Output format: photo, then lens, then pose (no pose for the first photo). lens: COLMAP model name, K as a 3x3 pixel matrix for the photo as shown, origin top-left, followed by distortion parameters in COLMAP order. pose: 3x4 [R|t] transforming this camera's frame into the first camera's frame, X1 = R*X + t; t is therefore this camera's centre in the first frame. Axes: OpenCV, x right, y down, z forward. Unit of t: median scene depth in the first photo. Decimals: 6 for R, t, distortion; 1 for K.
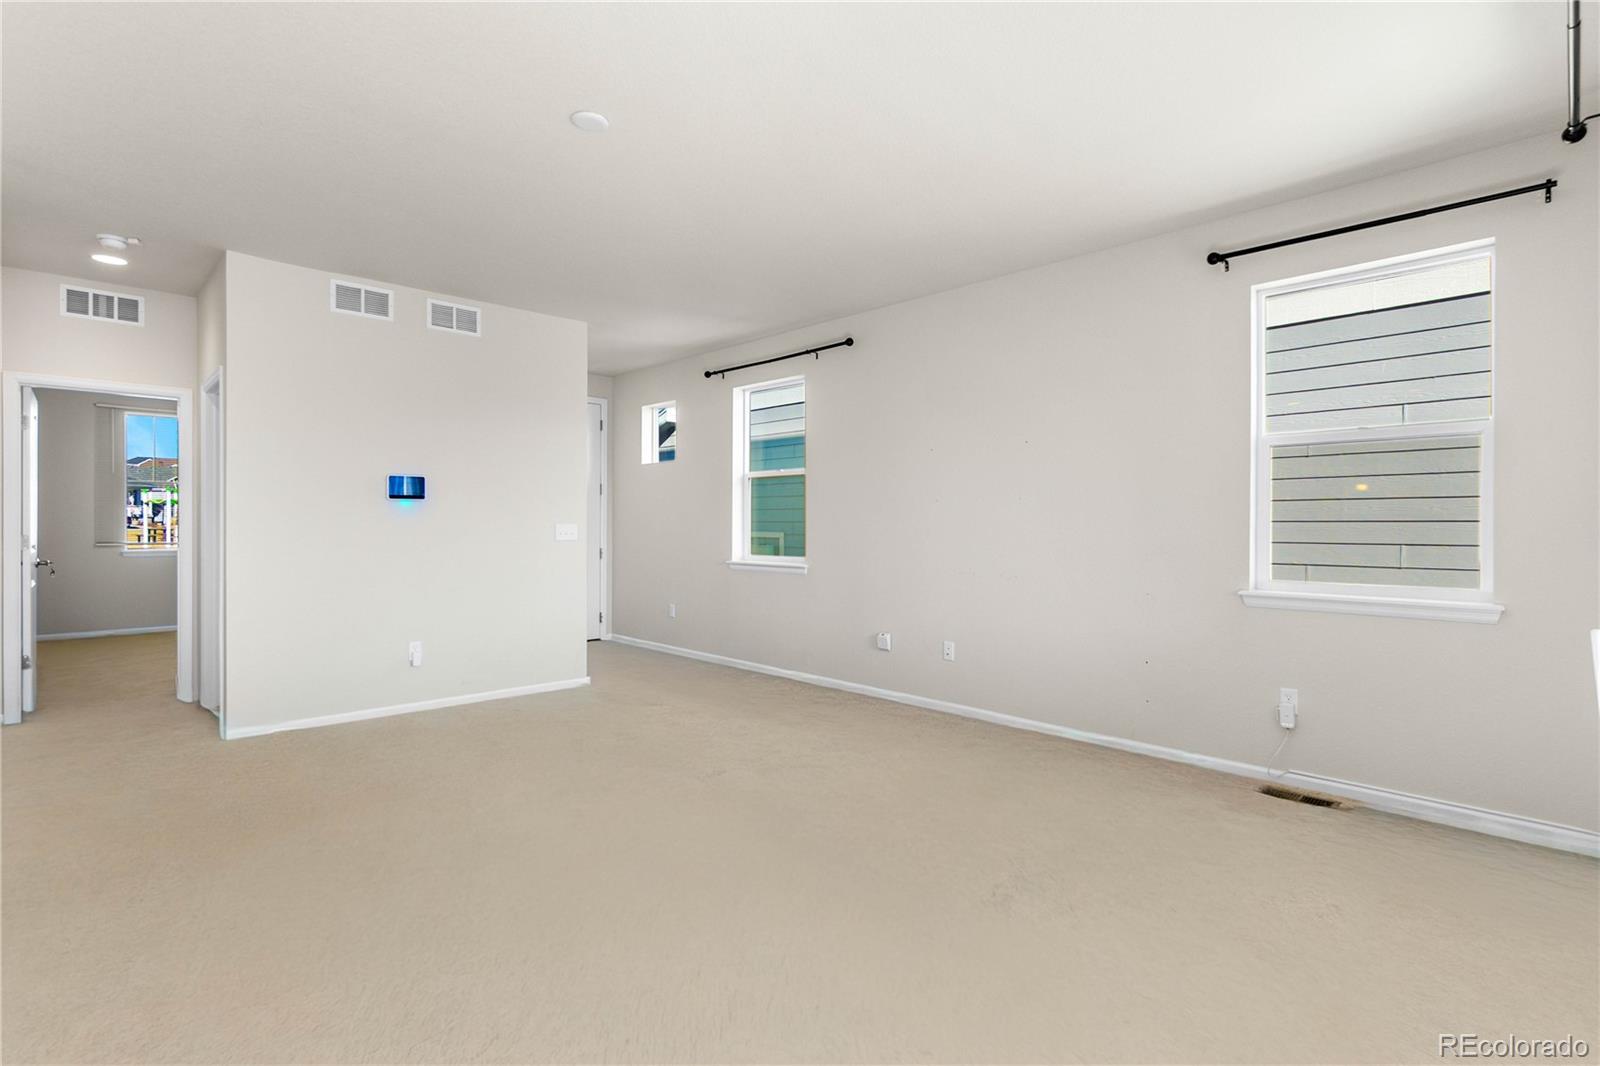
lens RADIAL K [[754.5, 0, 794.3], [0, 754.5, 522.0], [0, 0, 1]] dist [-0.008971, 0.000230]
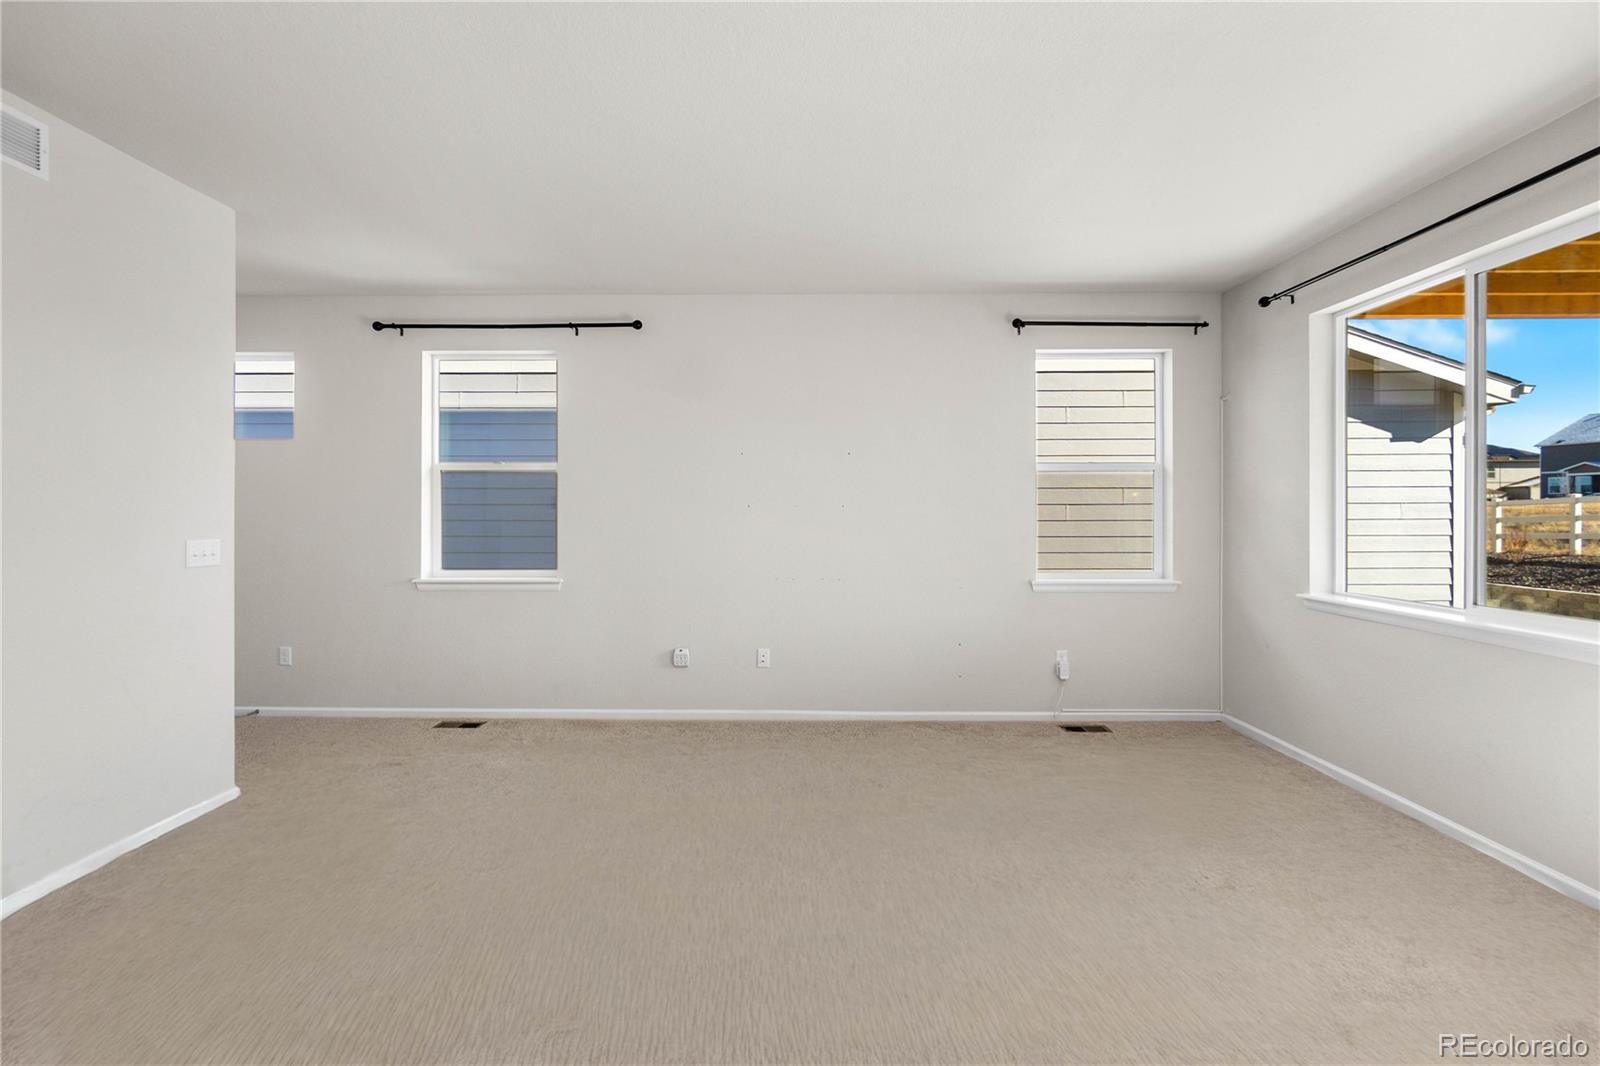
lens RADIAL K [[700.4, 0, 791.3], [0, 700.4, 510.4], [0, 0, 1]] dist [-0.001415, 0.000954]
pose [[0.704547, 0.000443, 0.709658, -0.360658], [-0.000271, 1.000000, -0.000355, -0.019690], [-0.709658, 0.000058, 0.704547, 0.275029]]
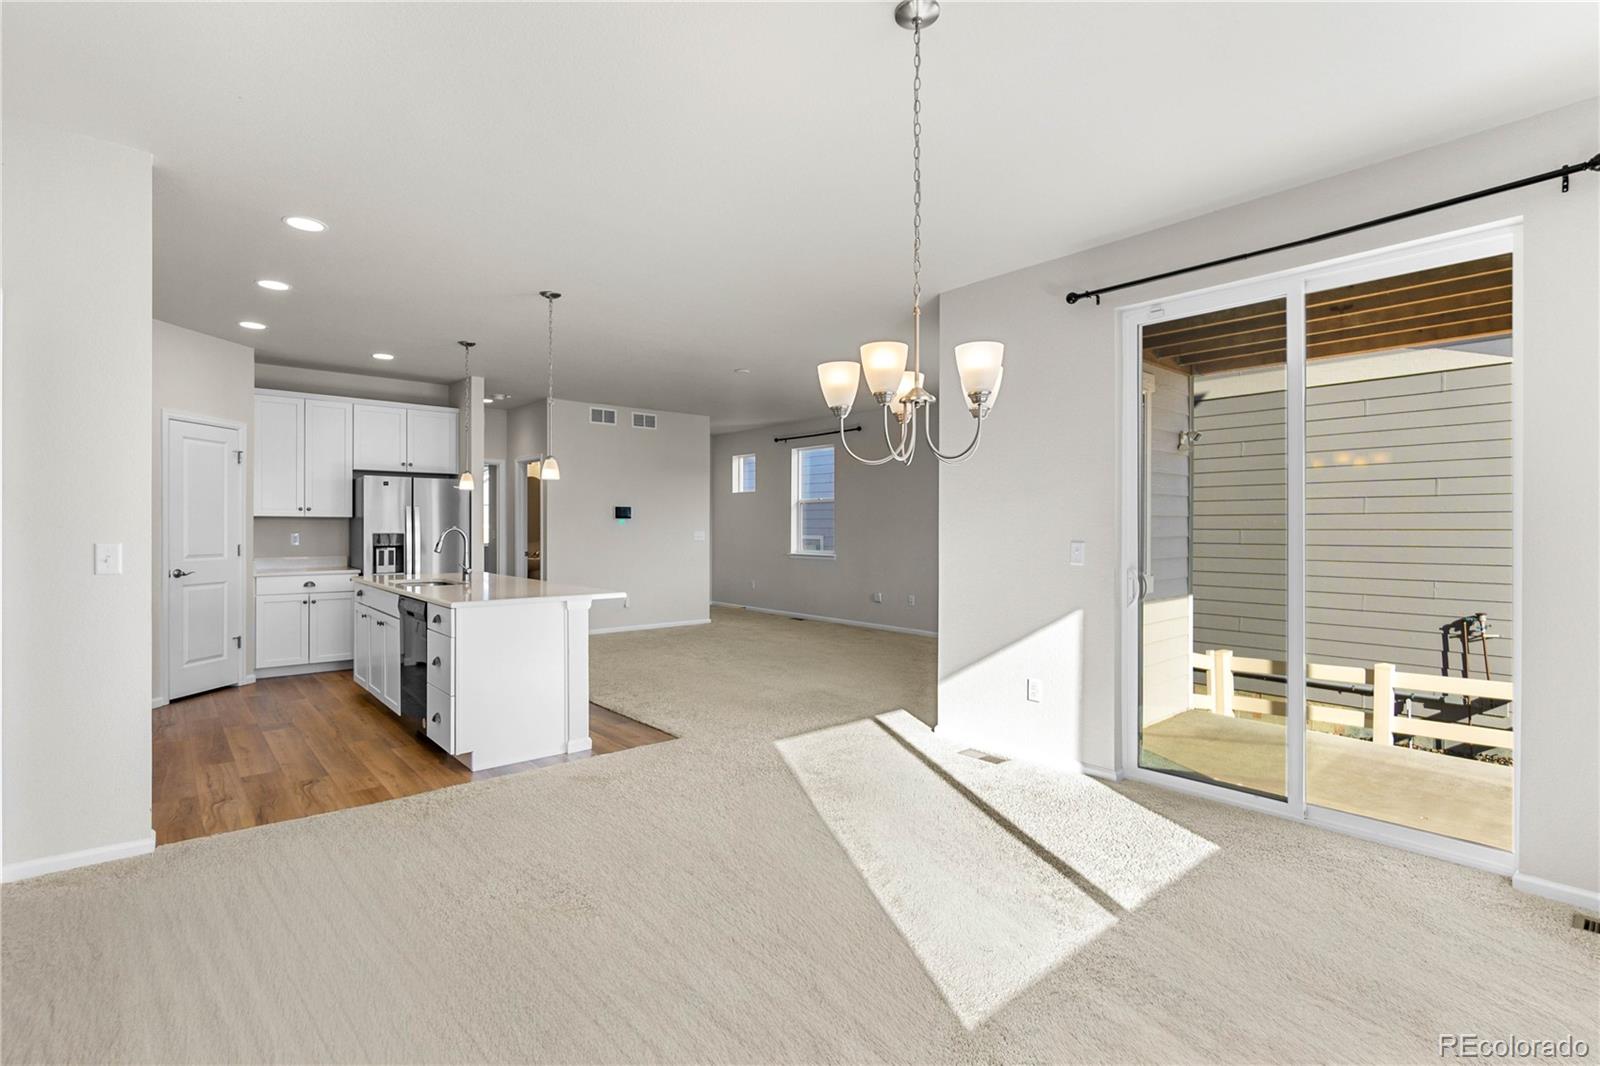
lens RADIAL K [[754.5, 0, 796.0], [0, 754.5, 521.3], [0, 0, 1]] dist [-0.008971, 0.000230]
pose [[0.998341, -0.000108, -0.057581, 0.025322], [-0.000032, 0.999997, -0.002419, -0.016071], [0.057581, 0.002417, 0.998338, -0.732042]]
